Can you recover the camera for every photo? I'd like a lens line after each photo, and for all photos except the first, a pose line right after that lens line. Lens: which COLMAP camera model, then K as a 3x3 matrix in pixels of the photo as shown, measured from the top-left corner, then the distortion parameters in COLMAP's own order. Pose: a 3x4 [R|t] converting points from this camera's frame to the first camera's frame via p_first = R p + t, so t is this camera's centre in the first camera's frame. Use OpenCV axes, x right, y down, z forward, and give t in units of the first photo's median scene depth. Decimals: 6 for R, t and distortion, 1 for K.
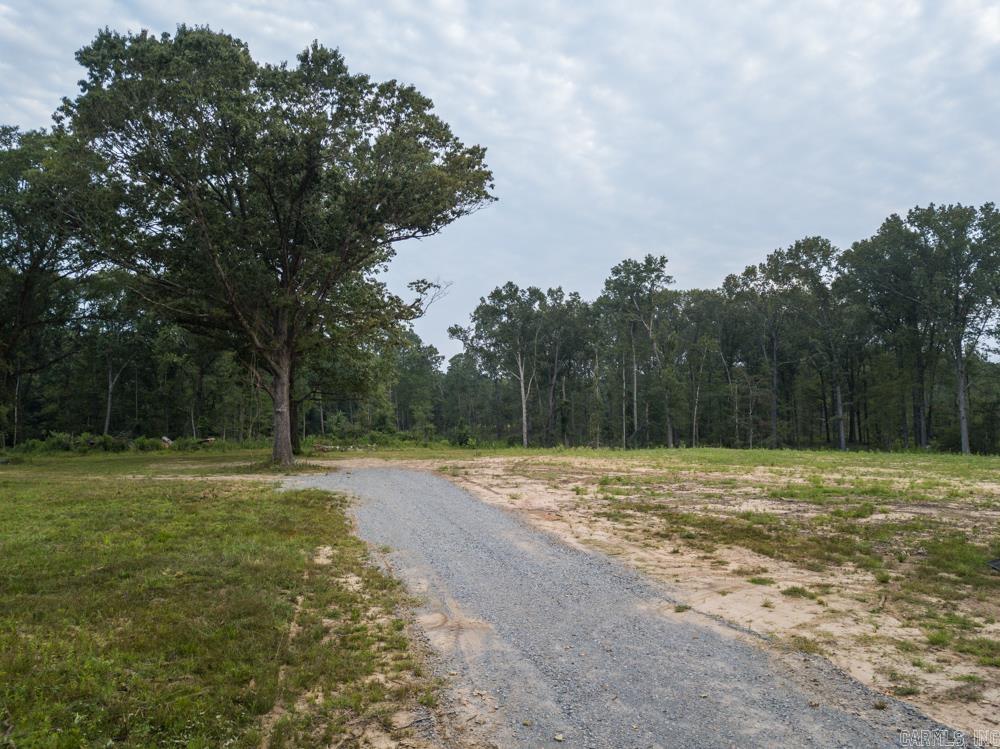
lens RADIAL K [[749.8, 0, 500.0], [0, 749.8, 374.5], [0, 0, 1]] dist [0.074720, -0.000984]
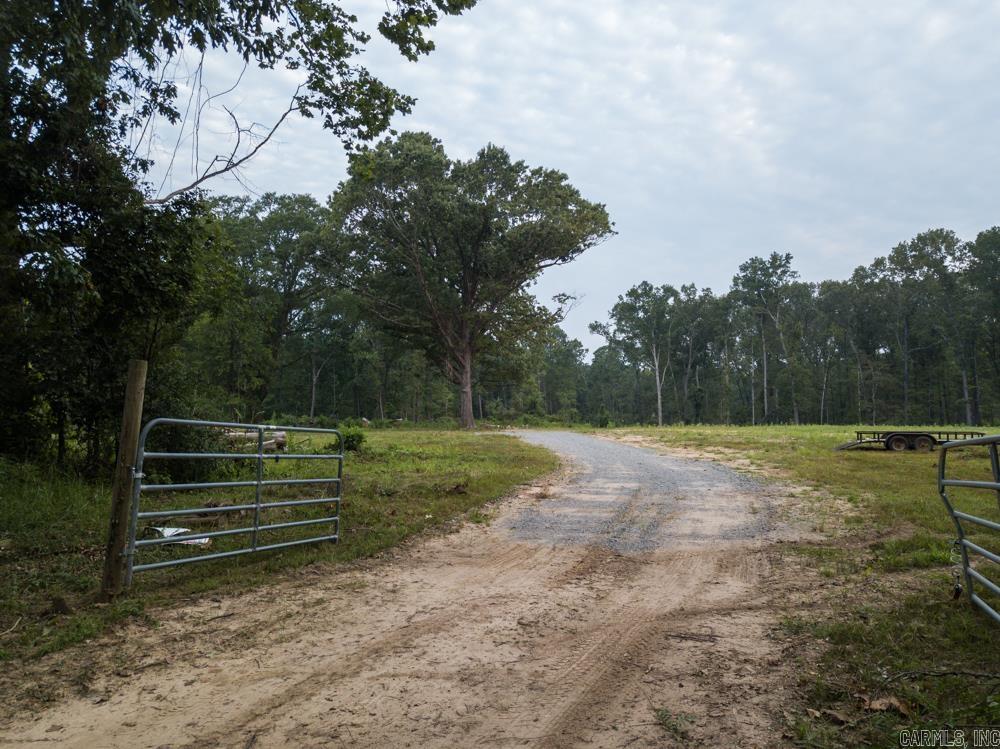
lens RADIAL K [[749.8, 0, 500.0], [0, 749.8, 374.5], [0, 0, 1]] dist [0.074720, -0.000984]
pose [[0.980714, -0.013163, -0.195004, 0.020399], [0.015067, 0.999852, 0.008283, 0.002263], [0.194866, -0.011062, 0.980767, -0.149079]]
